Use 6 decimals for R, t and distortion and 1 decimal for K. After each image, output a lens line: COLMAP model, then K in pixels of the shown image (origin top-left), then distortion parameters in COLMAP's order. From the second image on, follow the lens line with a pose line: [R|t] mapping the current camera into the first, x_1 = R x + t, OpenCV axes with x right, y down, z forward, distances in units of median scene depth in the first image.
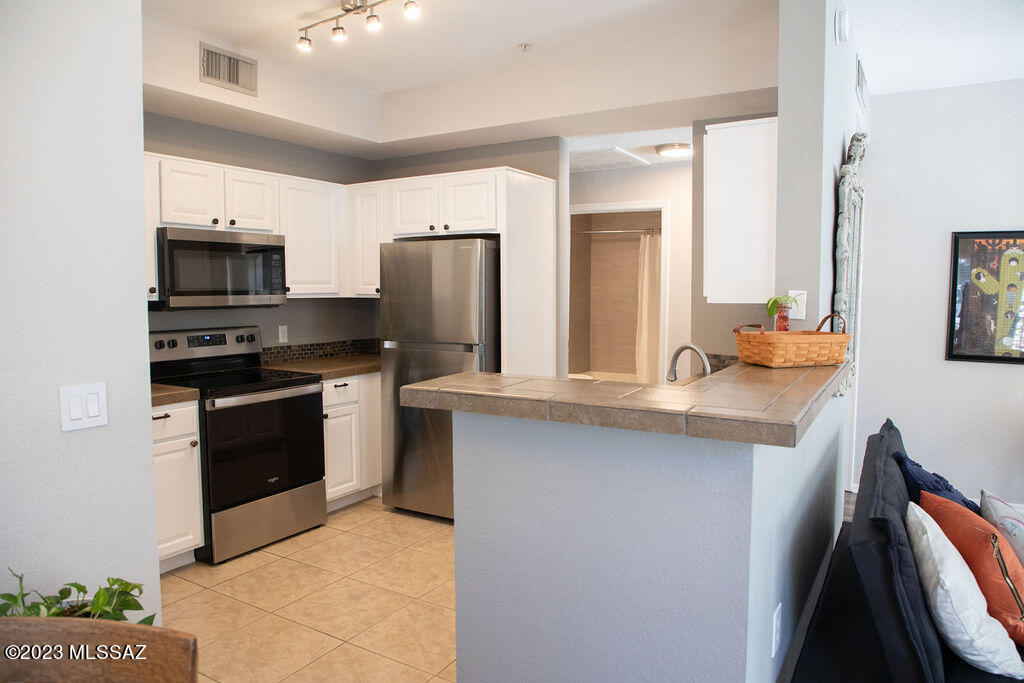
lens RADIAL K [[674.0, 0, 528.6], [0, 674.0, 341.7], [0, 0, 1]] dist [-0.072751, 0.035389]
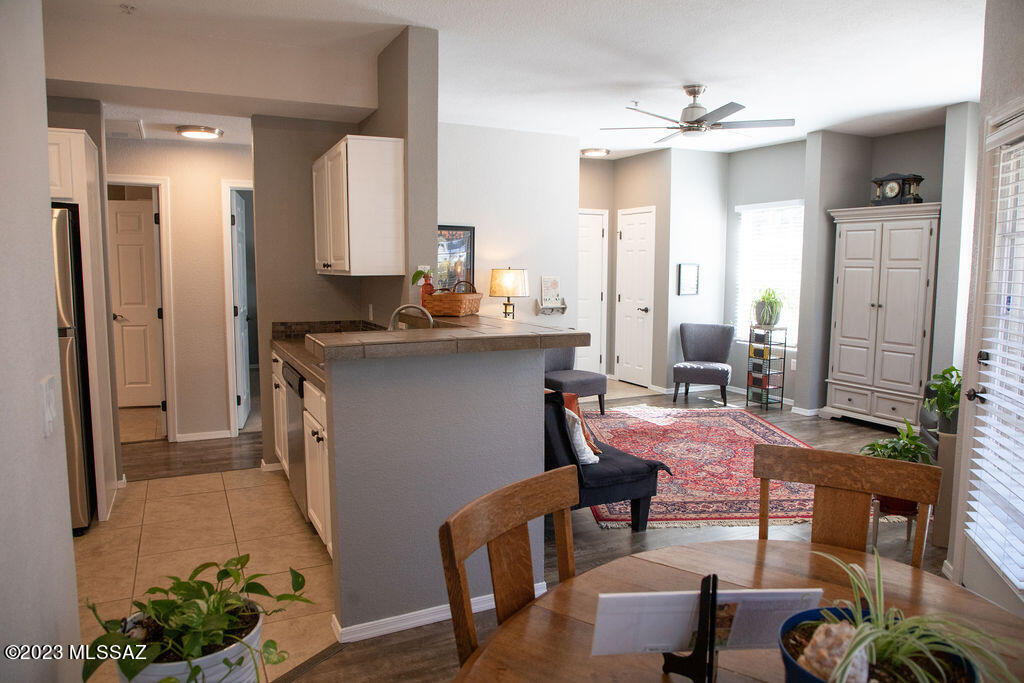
lens RADIAL K [[674.0, 0, 528.6], [0, 674.0, 341.7], [0, 0, 1]] dist [-0.072751, 0.035389]
pose [[0.531181, -0.088981, 0.842573, -0.569671], [0.062313, 0.995879, 0.065887, 0.002320], [-0.844964, 0.017506, 0.534537, 0.038250]]
